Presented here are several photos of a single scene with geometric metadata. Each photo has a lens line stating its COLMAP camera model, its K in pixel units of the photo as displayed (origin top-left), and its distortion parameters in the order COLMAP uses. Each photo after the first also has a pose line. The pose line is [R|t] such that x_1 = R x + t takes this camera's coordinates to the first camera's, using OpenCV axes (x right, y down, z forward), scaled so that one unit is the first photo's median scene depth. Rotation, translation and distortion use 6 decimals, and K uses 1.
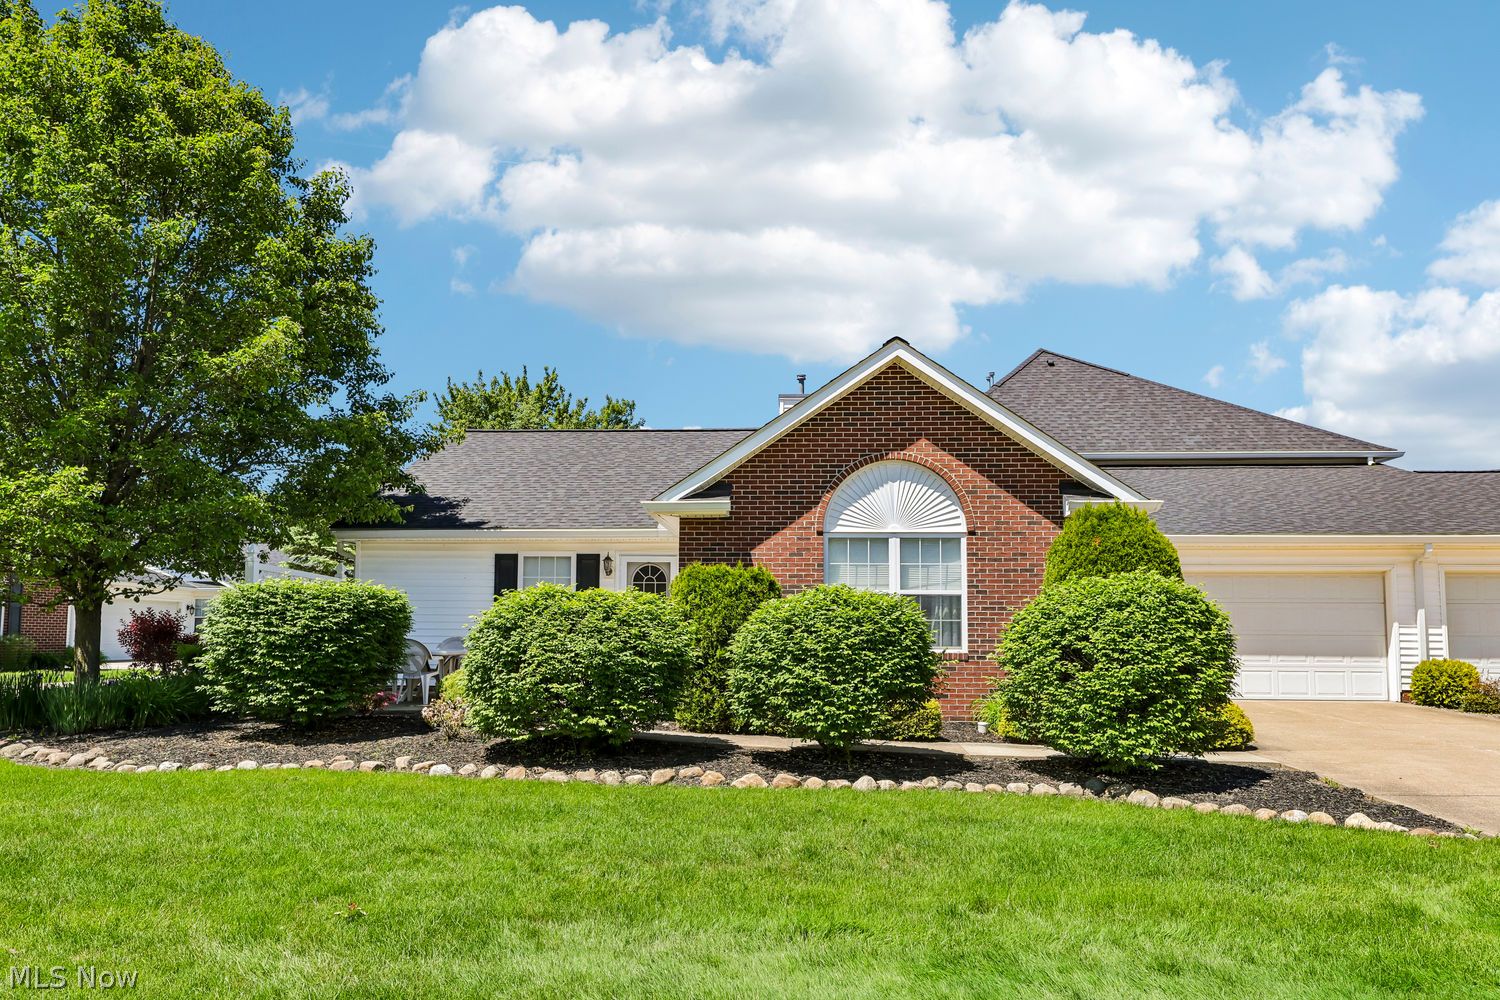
lens RADIAL K [[992.5, 0, 750.5], [0, 992.5, 601.9], [0, 0, 1]] dist [0.000205, -0.002780]
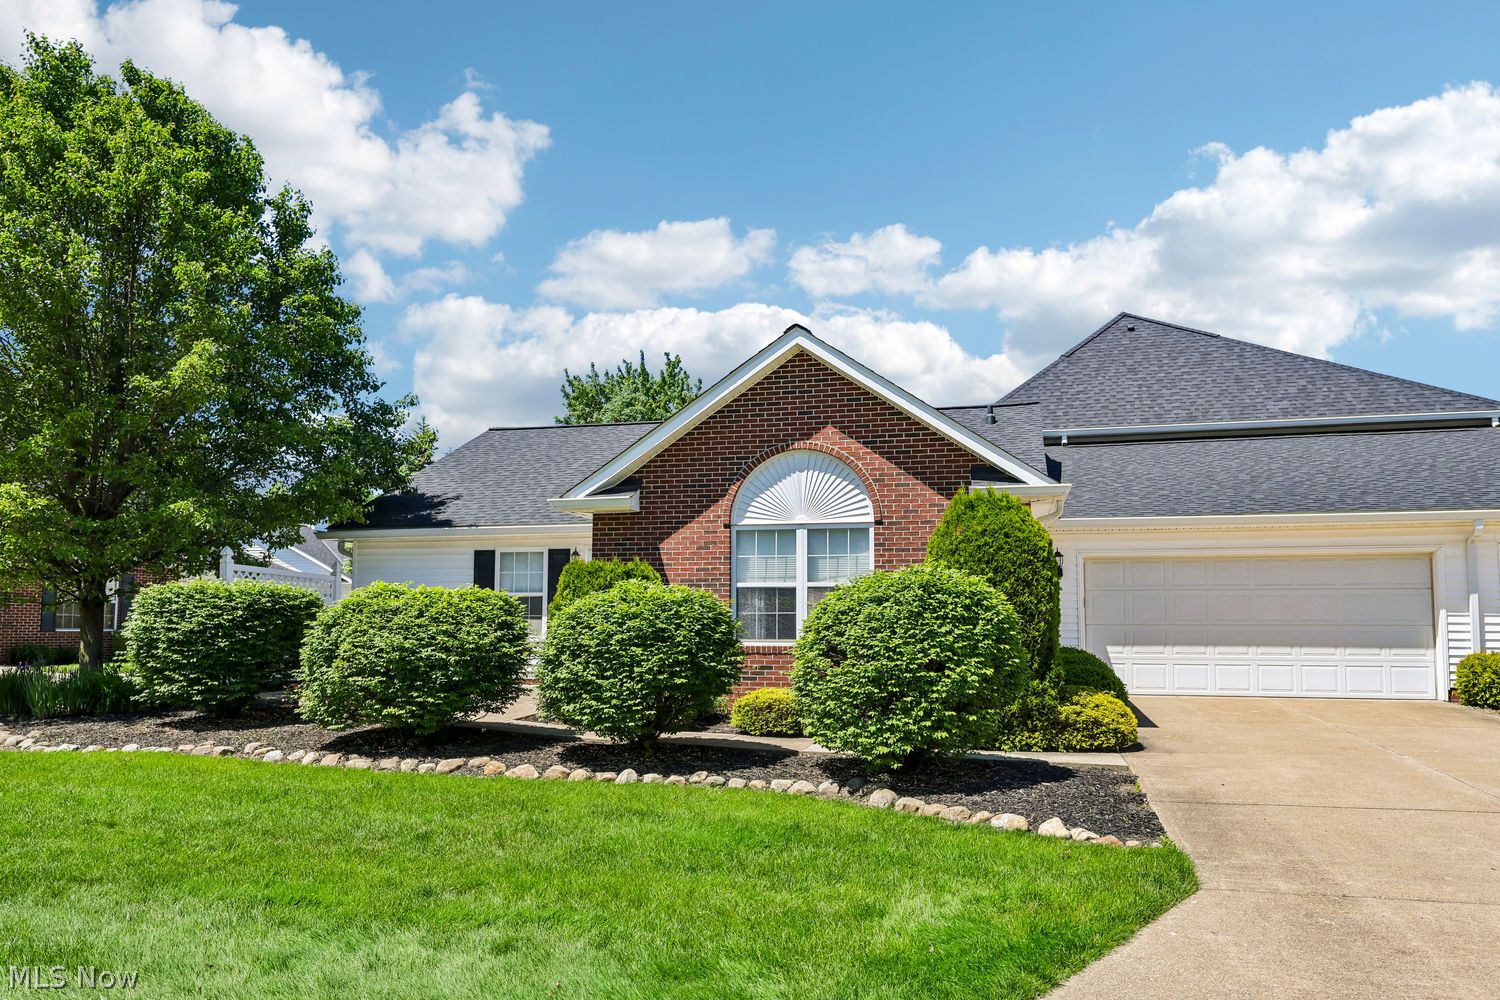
lens RADIAL K [[1012.6, 0, 727.5], [0, 1012.6, 616.5], [0, 0, 1]] dist [0.030359, -0.027263]
pose [[0.982952, -0.005257, -0.183786, 0.258416], [0.010166, 0.999616, 0.025779, -0.004753], [0.183580, -0.027207, 0.982628, -0.002285]]
